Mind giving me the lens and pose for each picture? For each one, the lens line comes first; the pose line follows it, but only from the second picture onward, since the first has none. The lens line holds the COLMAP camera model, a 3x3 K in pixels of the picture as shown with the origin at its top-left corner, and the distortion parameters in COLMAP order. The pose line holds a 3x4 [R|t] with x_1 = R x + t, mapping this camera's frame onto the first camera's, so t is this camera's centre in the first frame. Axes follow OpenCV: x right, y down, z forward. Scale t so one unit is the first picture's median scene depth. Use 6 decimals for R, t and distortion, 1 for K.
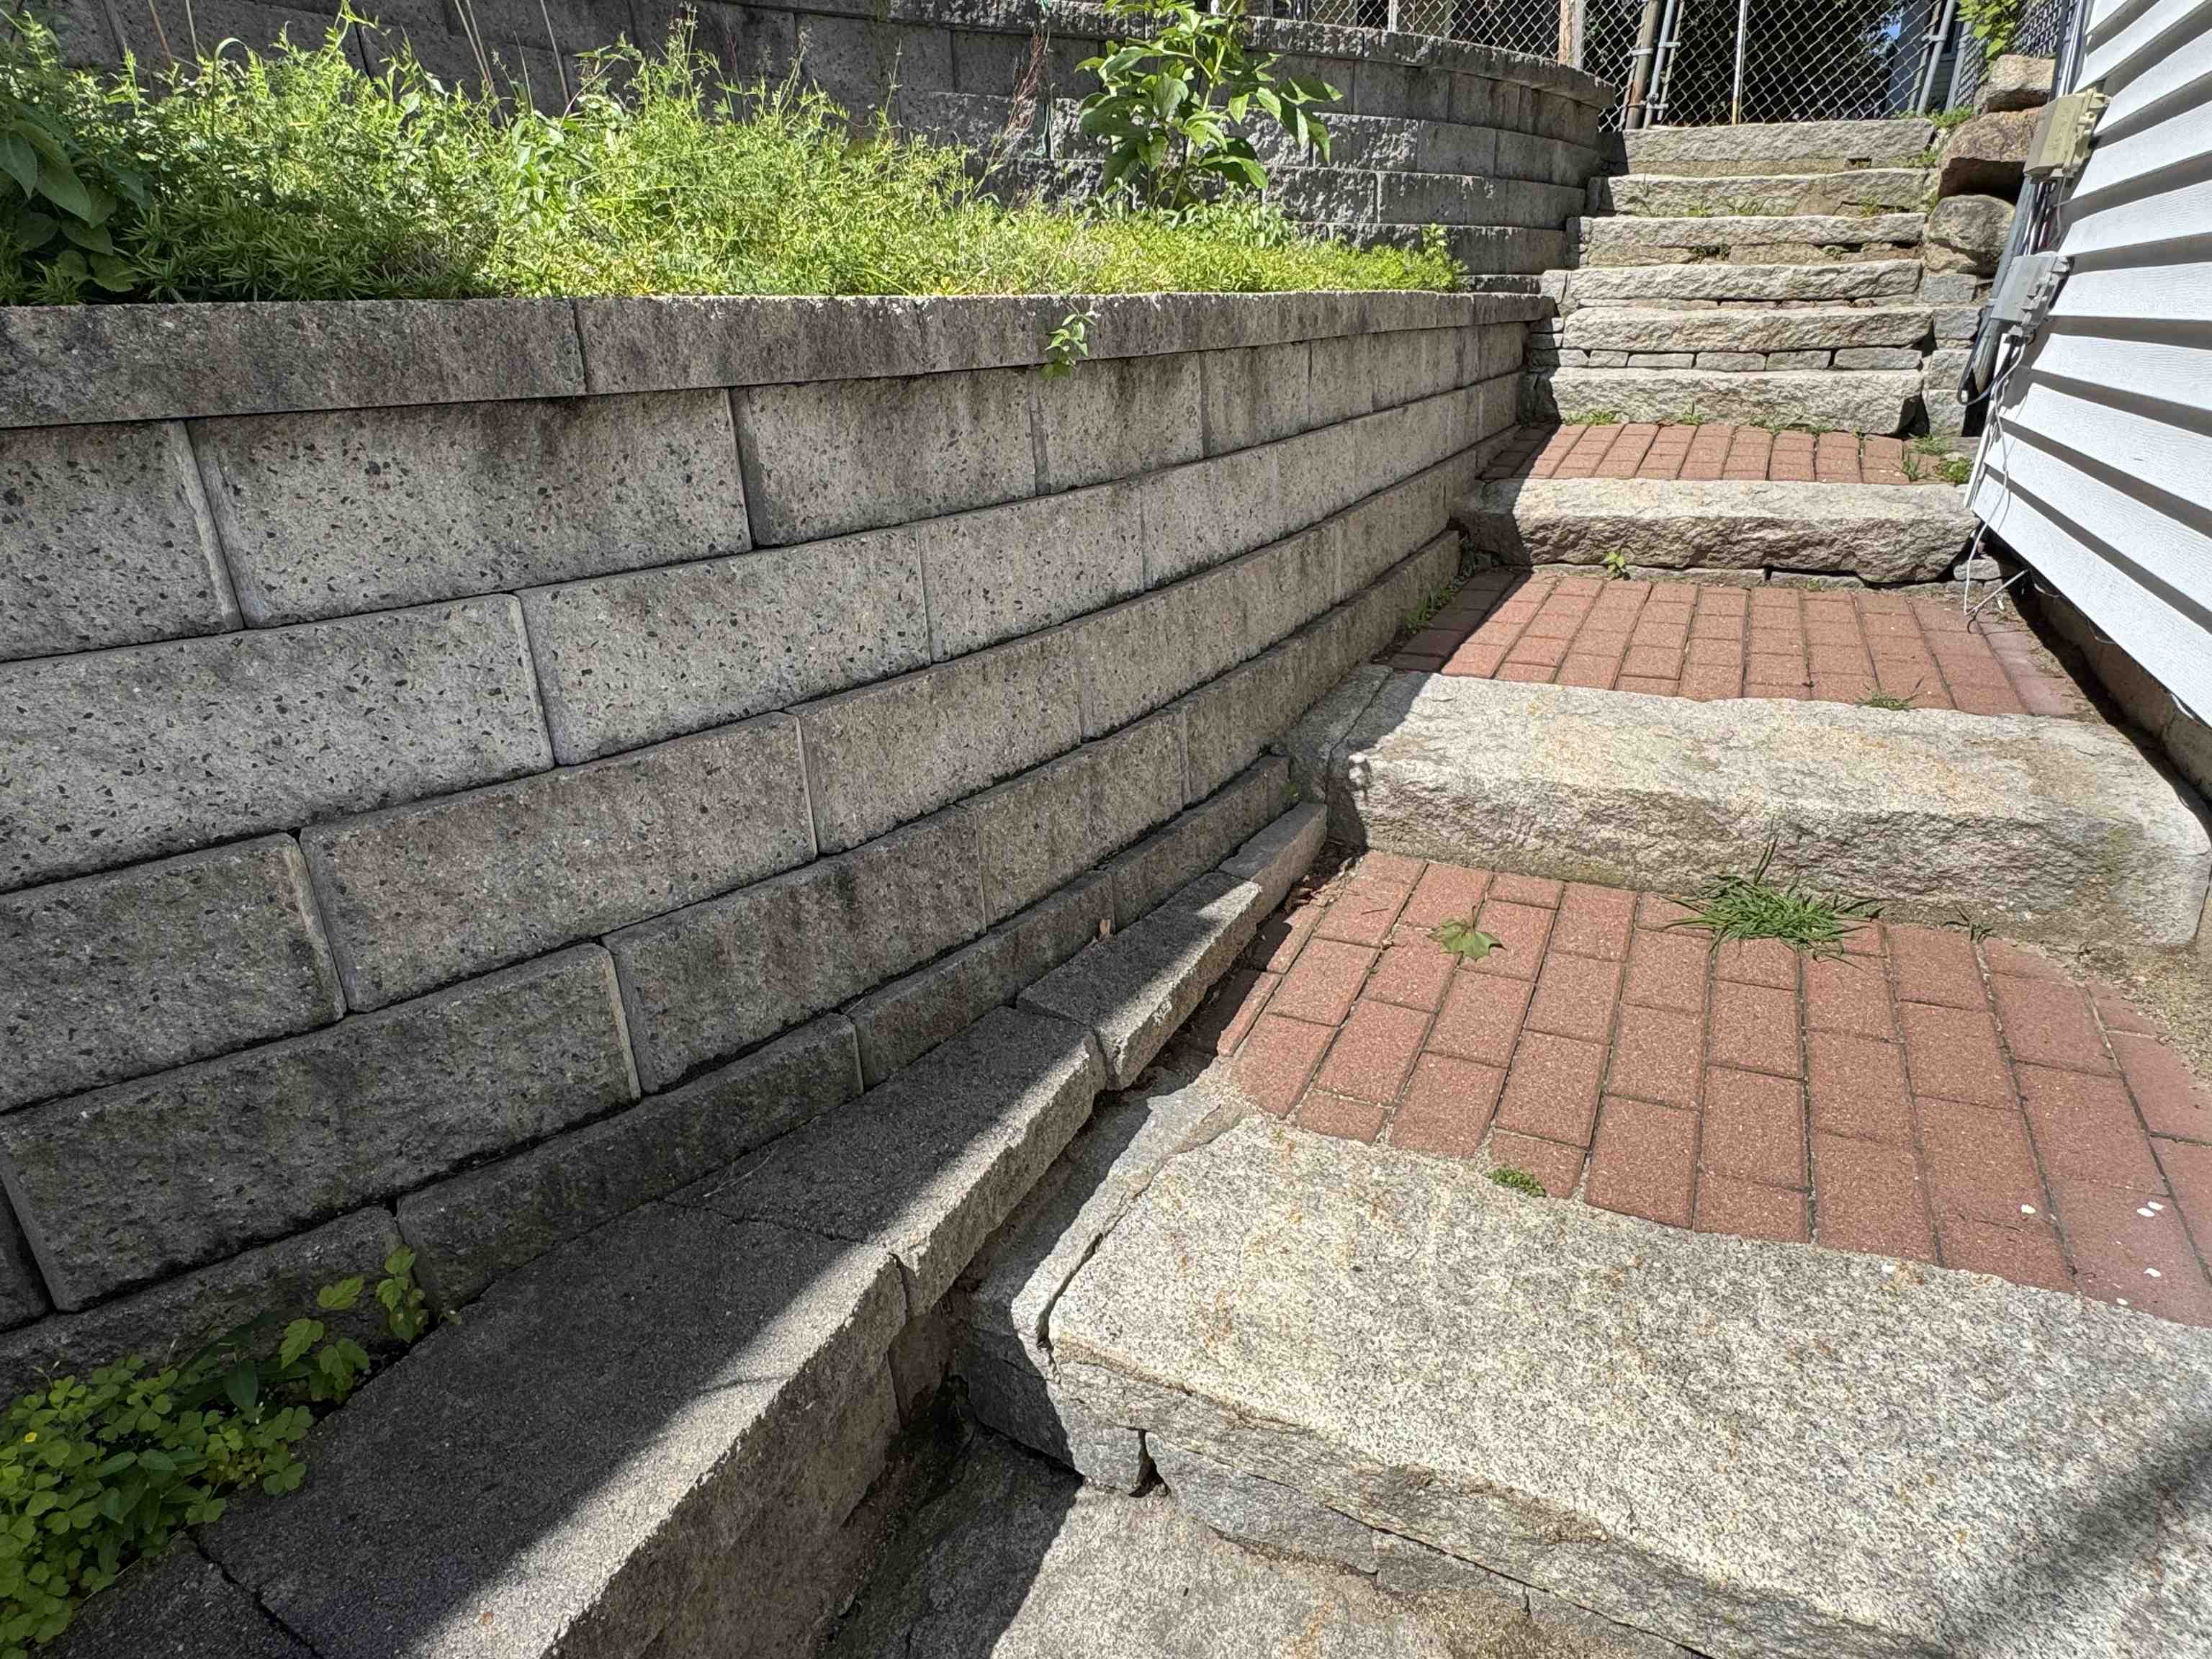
lens RADIAL K [[1232.1, 0, 1106.0], [0, 1232.1, 829.5], [0, 0, 1]] dist [0.002105, -0.001414]
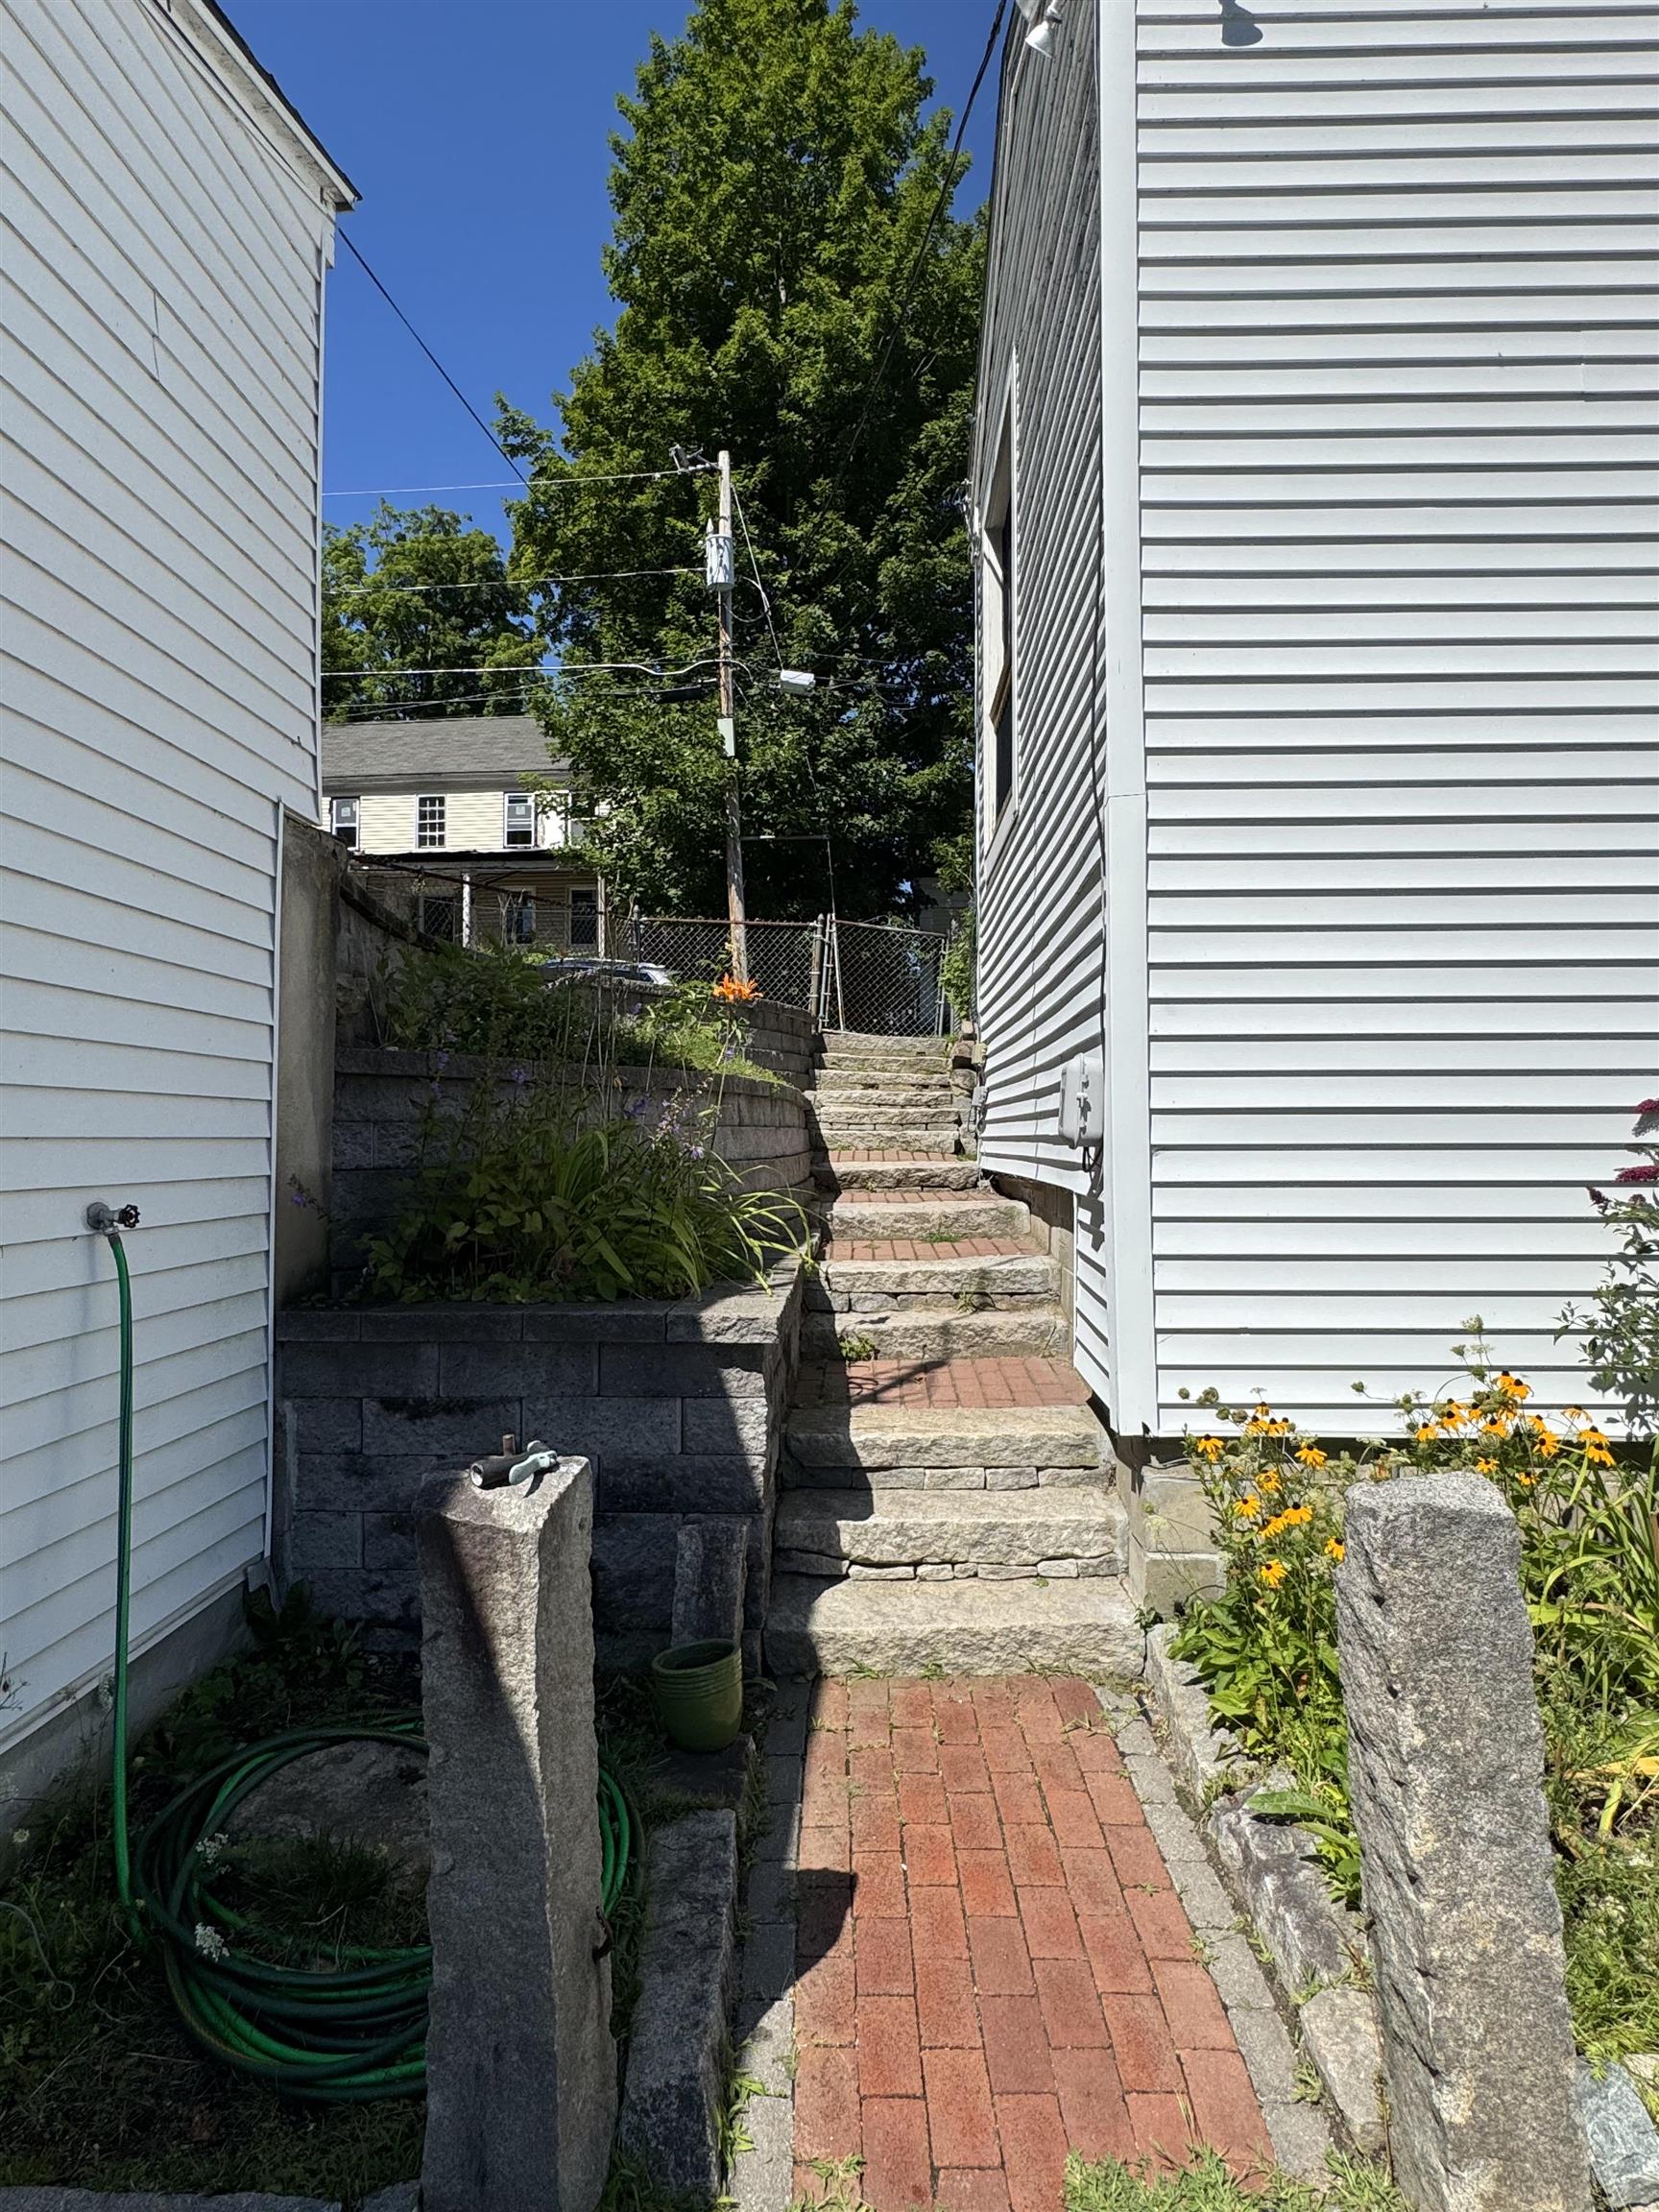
lens RADIAL K [[1232.1, 0, 829.5], [0, 1232.1, 1106.0], [0, 0, 1]] dist [0.002105, -0.001414]
pose [[0.906101, 0.036282, 0.421502, -0.609633], [0.141220, 0.913231, -0.382187, 0.481612], [-0.398795, 0.405824, 0.822356, -0.937577]]
